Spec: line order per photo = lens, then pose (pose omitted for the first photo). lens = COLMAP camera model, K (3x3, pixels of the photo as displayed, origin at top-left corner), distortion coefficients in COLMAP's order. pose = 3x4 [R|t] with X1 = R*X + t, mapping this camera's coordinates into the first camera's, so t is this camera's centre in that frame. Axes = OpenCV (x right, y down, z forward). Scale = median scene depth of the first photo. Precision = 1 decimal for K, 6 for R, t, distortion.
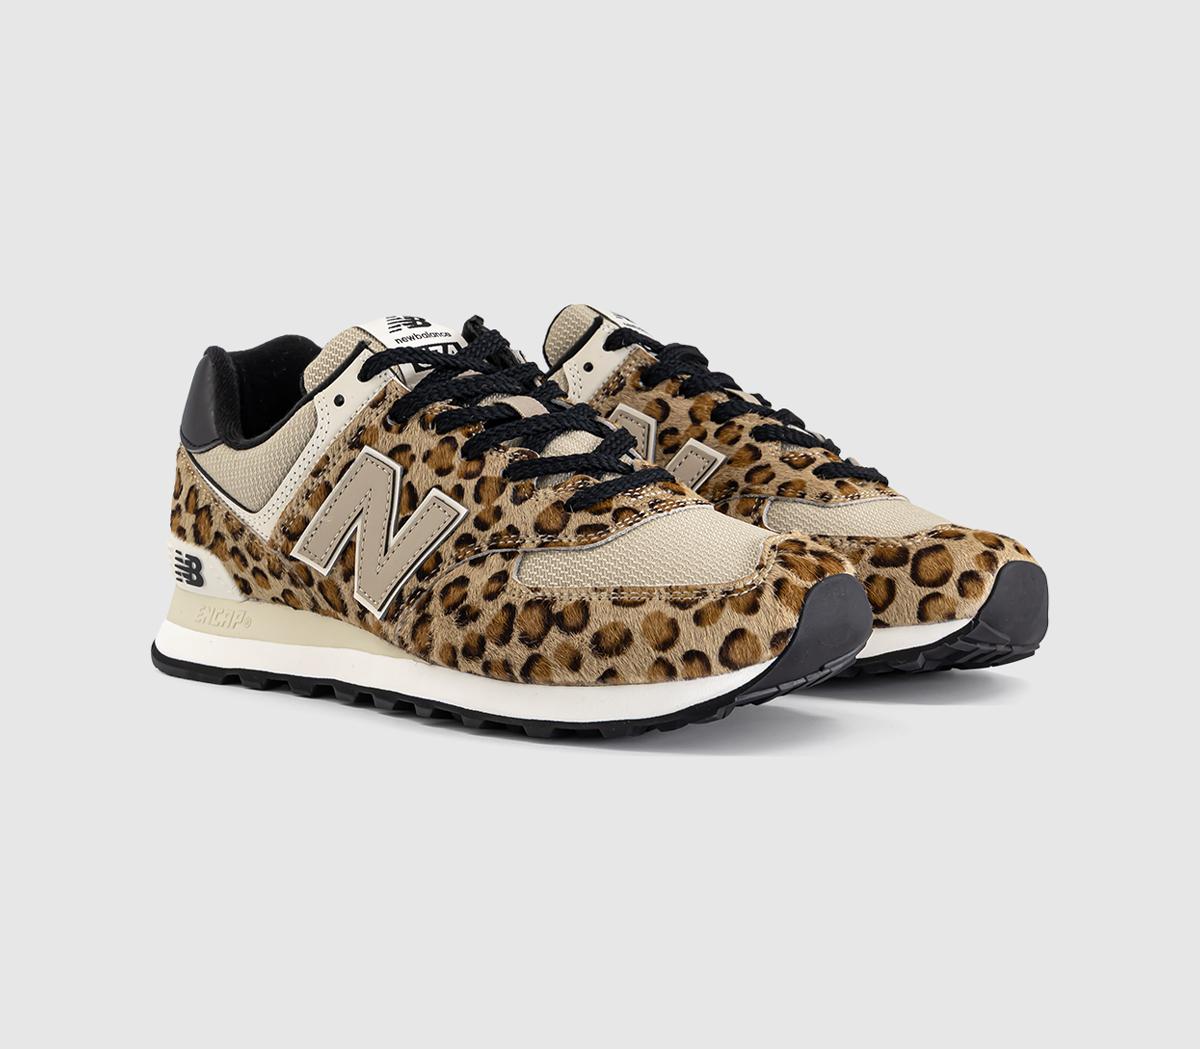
lens RADIAL K [[1858.3, 0, 687.4], [0, 1858.3, 523.7], [0, 0, 1]] dist [0.038428, 0.063718]
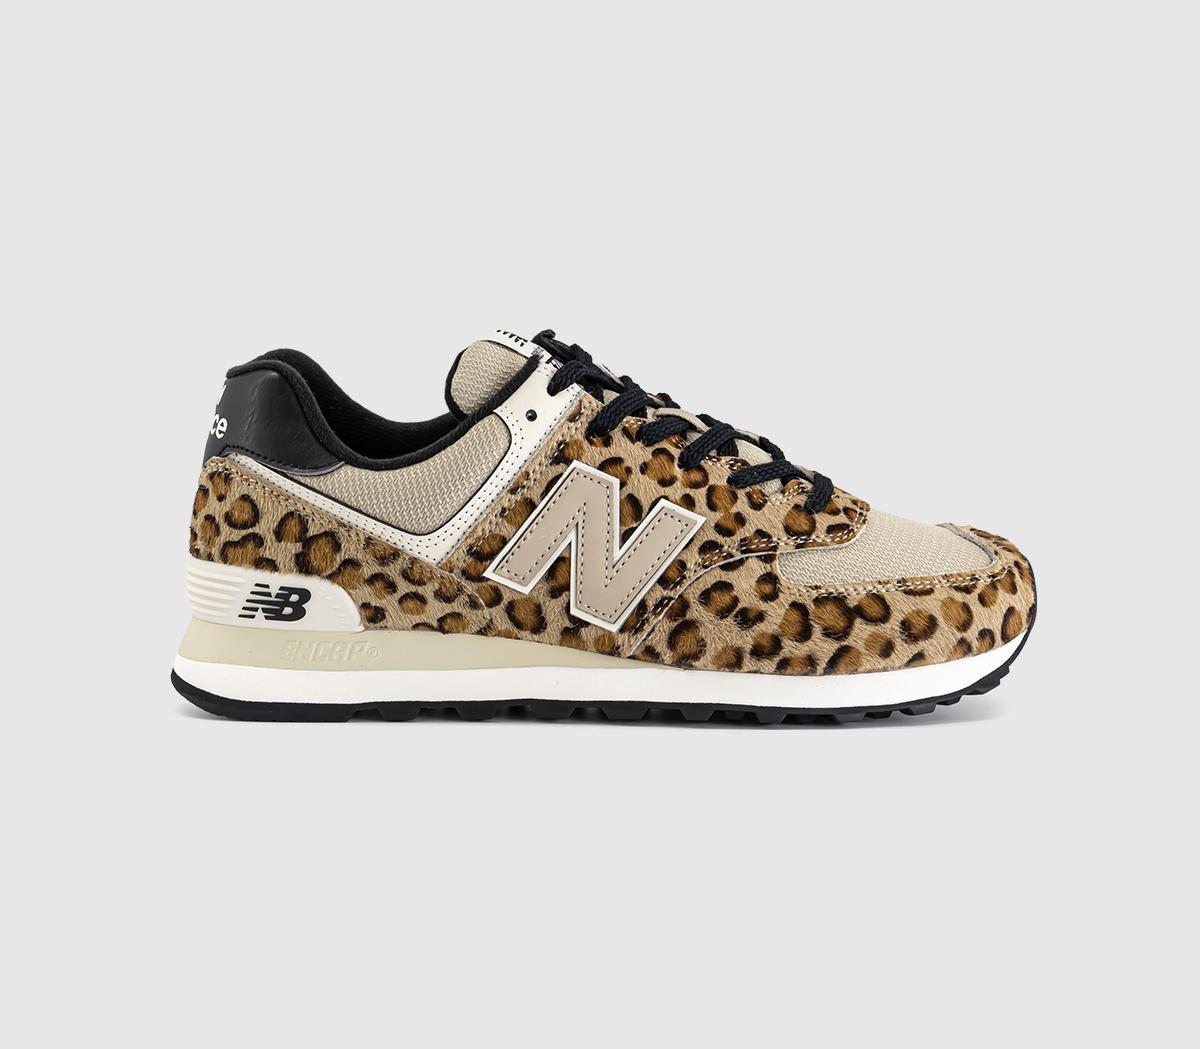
lens RADIAL K [[1858.3, 0, 687.4], [0, 1858.3, 523.7], [0, 0, 1]] dist [0.038428, 0.063718]
pose [[0.838751, -0.051852, 0.542041, -0.685262], [0.054157, 0.998464, 0.011711, -0.016763], [-0.541815, 0.019533, 0.840271, 0.133783]]
